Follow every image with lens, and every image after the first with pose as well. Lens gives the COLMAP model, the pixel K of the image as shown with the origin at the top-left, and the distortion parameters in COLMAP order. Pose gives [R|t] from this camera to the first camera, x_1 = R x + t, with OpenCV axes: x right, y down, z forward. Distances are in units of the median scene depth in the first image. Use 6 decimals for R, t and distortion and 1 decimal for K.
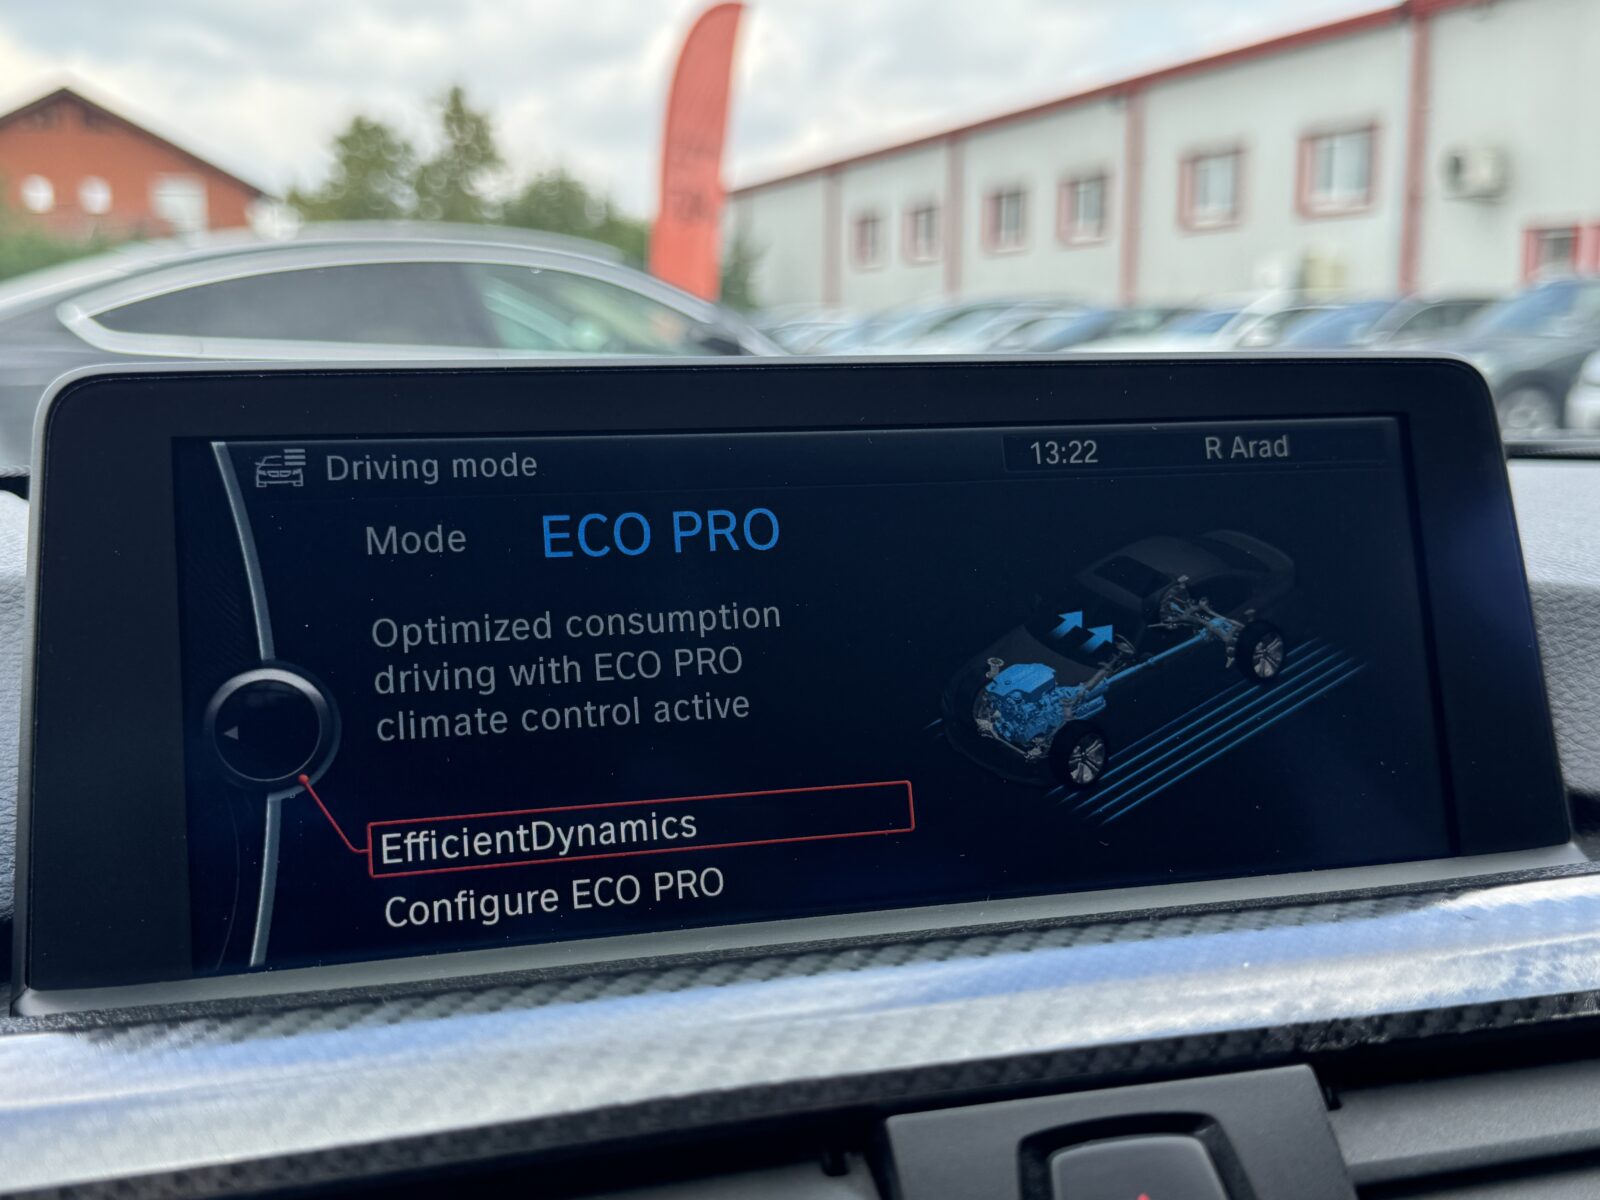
lens RADIAL K [[1801.3, 0, 800.0], [0, 1801.3, 600.0], [0, 0, 1]] dist [0.007172, -0.027629]
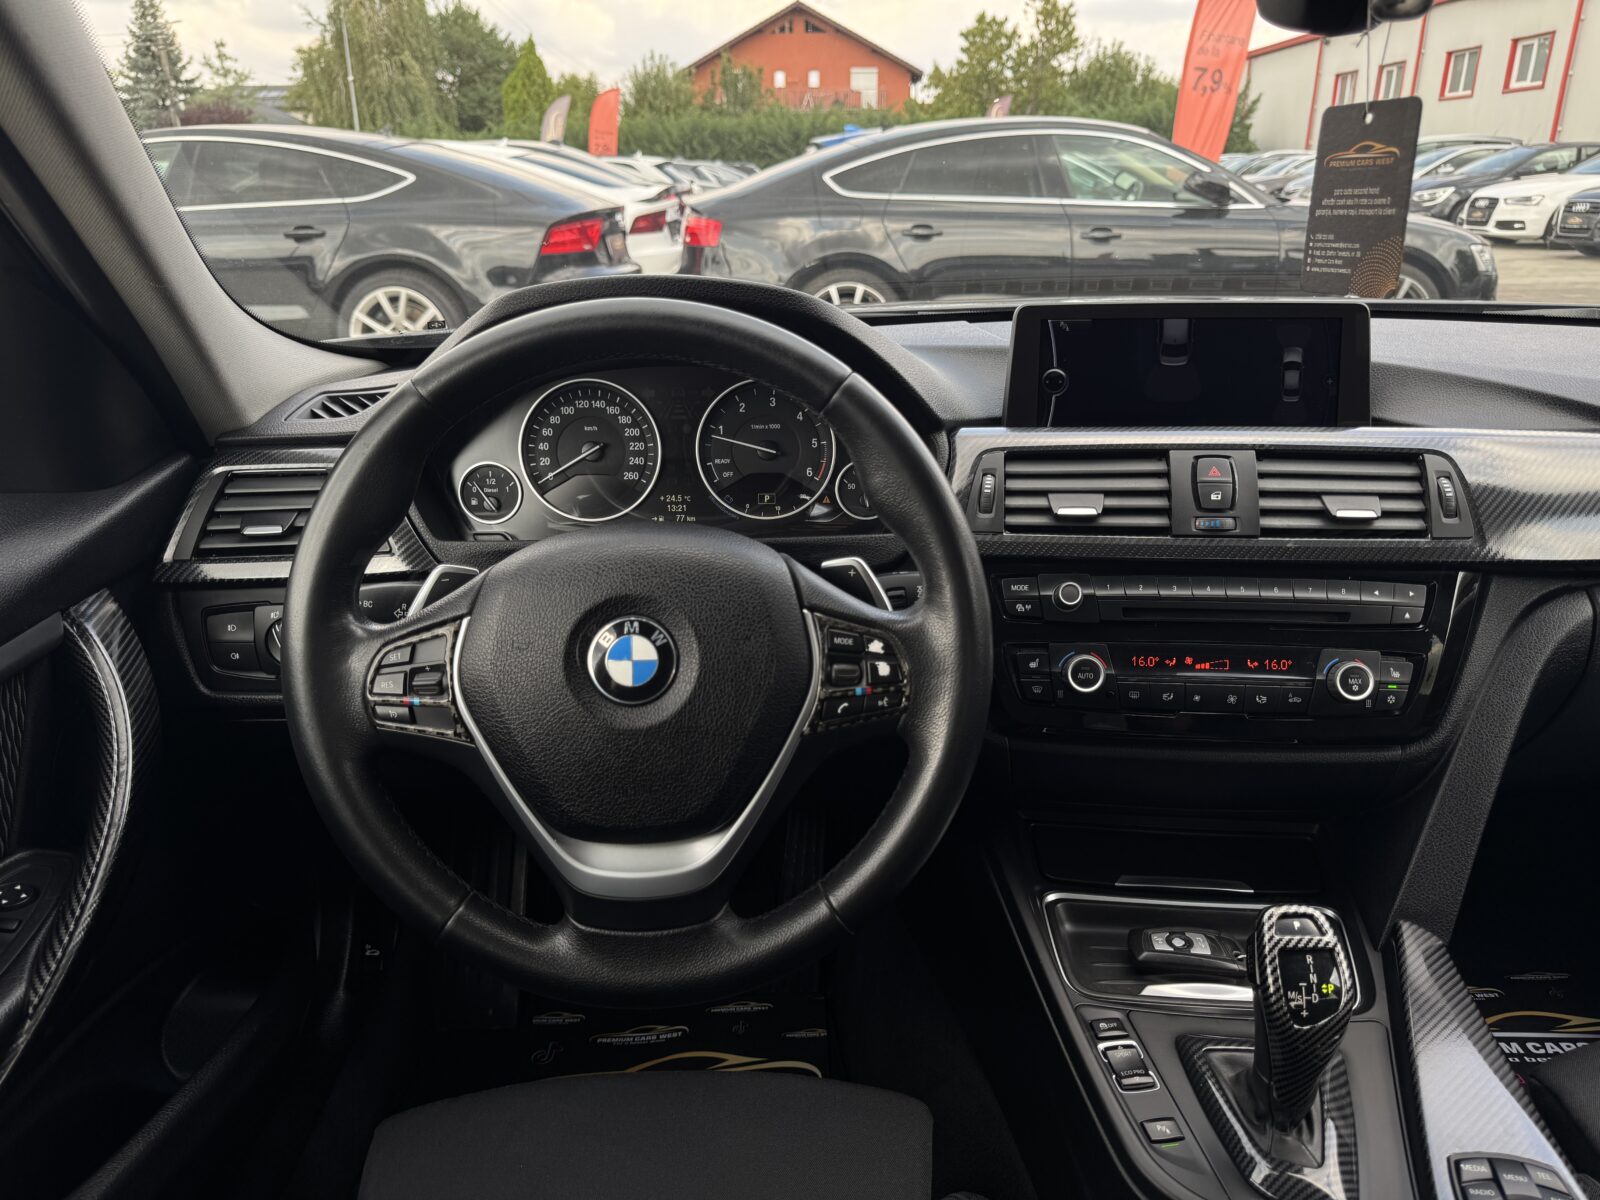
lens RADIAL K [[1143.5, 0, 800.0], [0, 1143.5, 600.0], [0, 0, 1]] dist [0.032739, -0.046442]
pose [[0.930844, 0.120252, -0.345064, 0.205142], [-0.044315, 0.974480, 0.220054, -0.003326], [0.362720, -0.189545, 0.912418, -2.185162]]
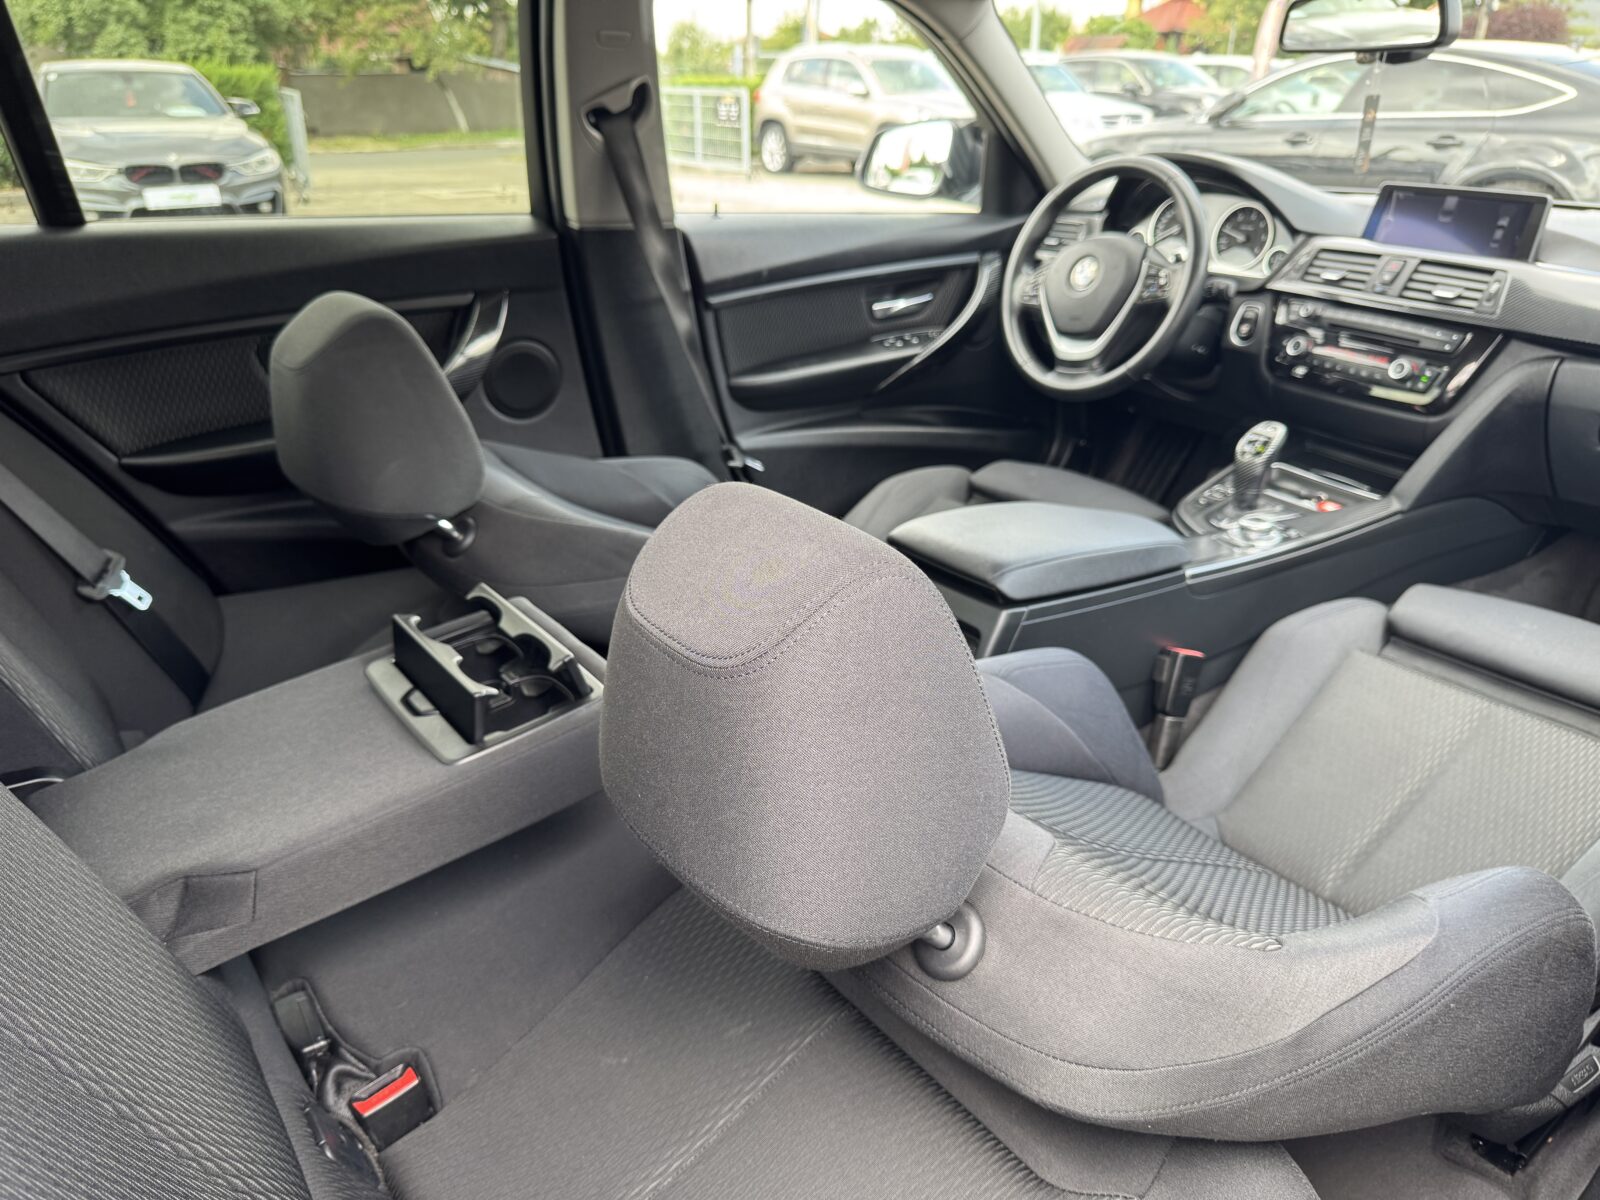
lens RADIAL K [[1157.4, 0, 801.5], [0, 1157.4, 633.7], [0, 0, 1]] dist [-0.026420, -0.002770]
pose [[0.236196, 0.421228, -0.875659, 4.966046], [-0.135411, 0.906632, 0.399602, 0.038249], [0.962224, 0.024190, 0.271182, -3.526369]]
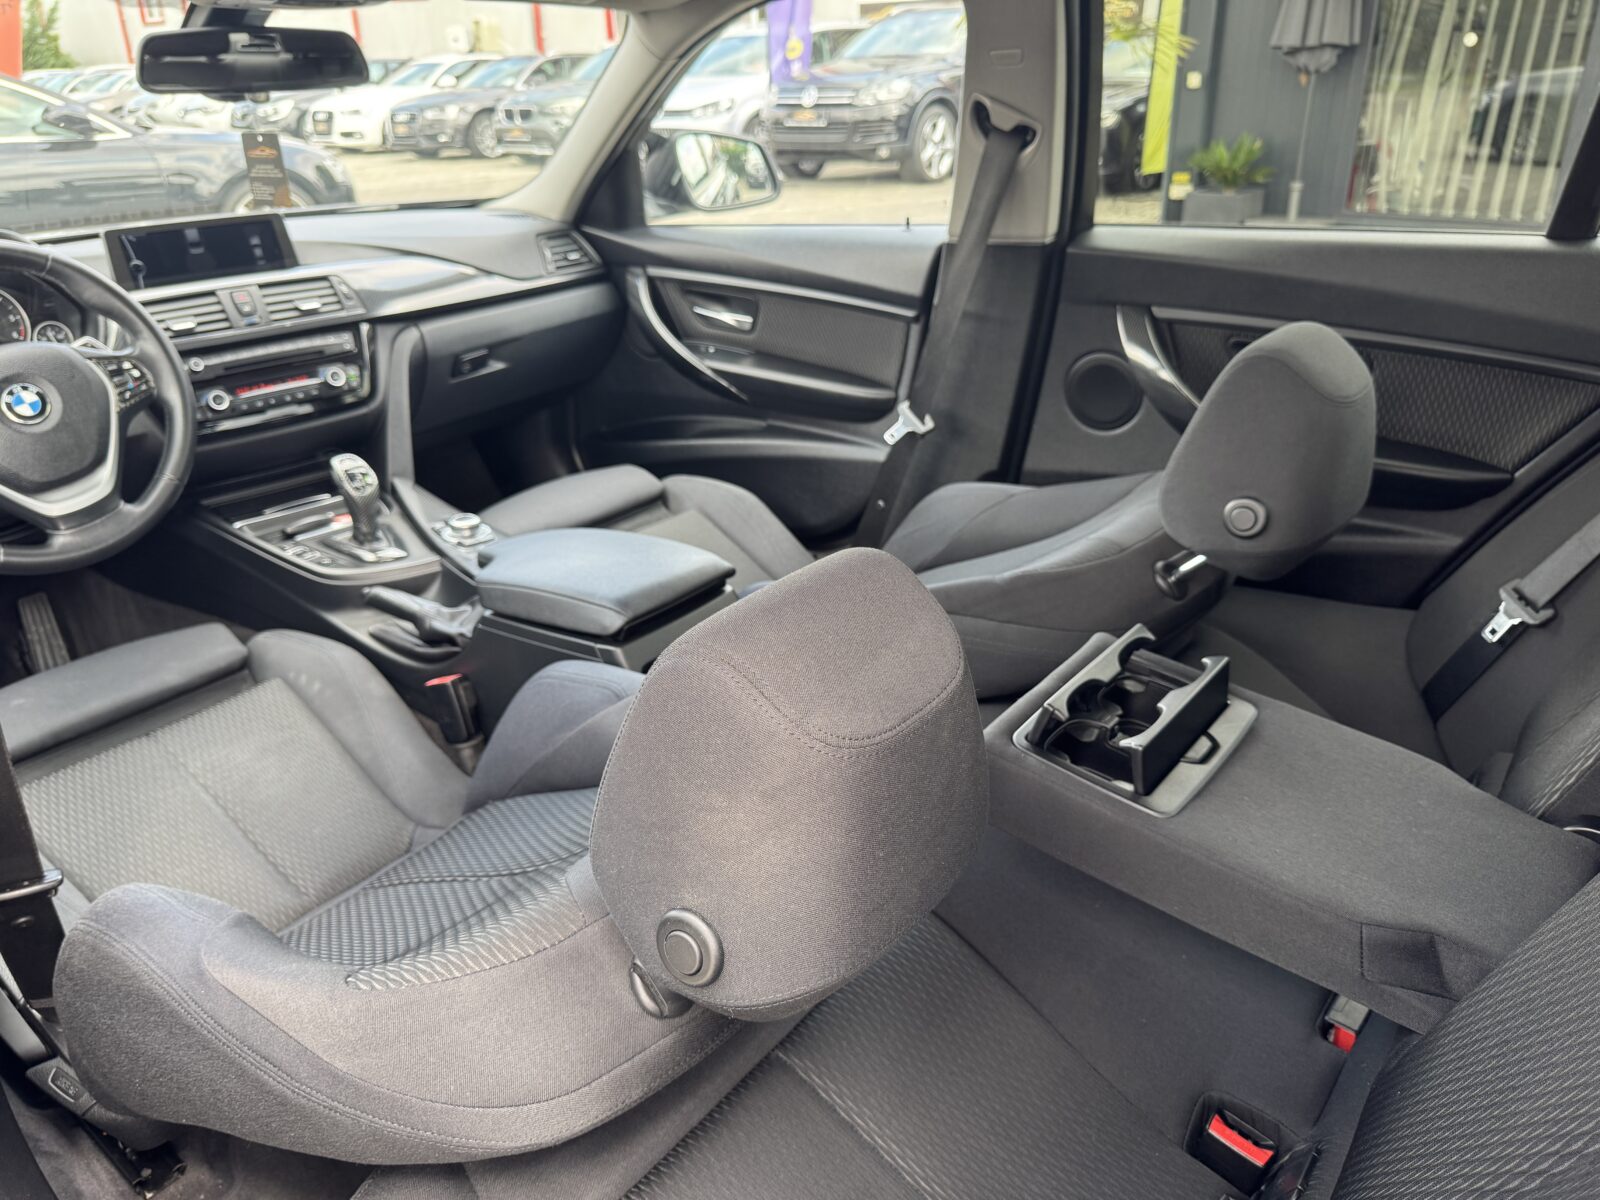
lens RADIAL K [[1143.5, 0, 800.0], [0, 1143.5, 600.0], [0, 0, 1]] dist [0.032739, -0.046442]
pose [[0.875777, -0.215981, 0.431702, -0.204555], [0.085396, 0.949535, 0.301812, 0.186888], [-0.475102, -0.227455, 0.850025, -5.729326]]
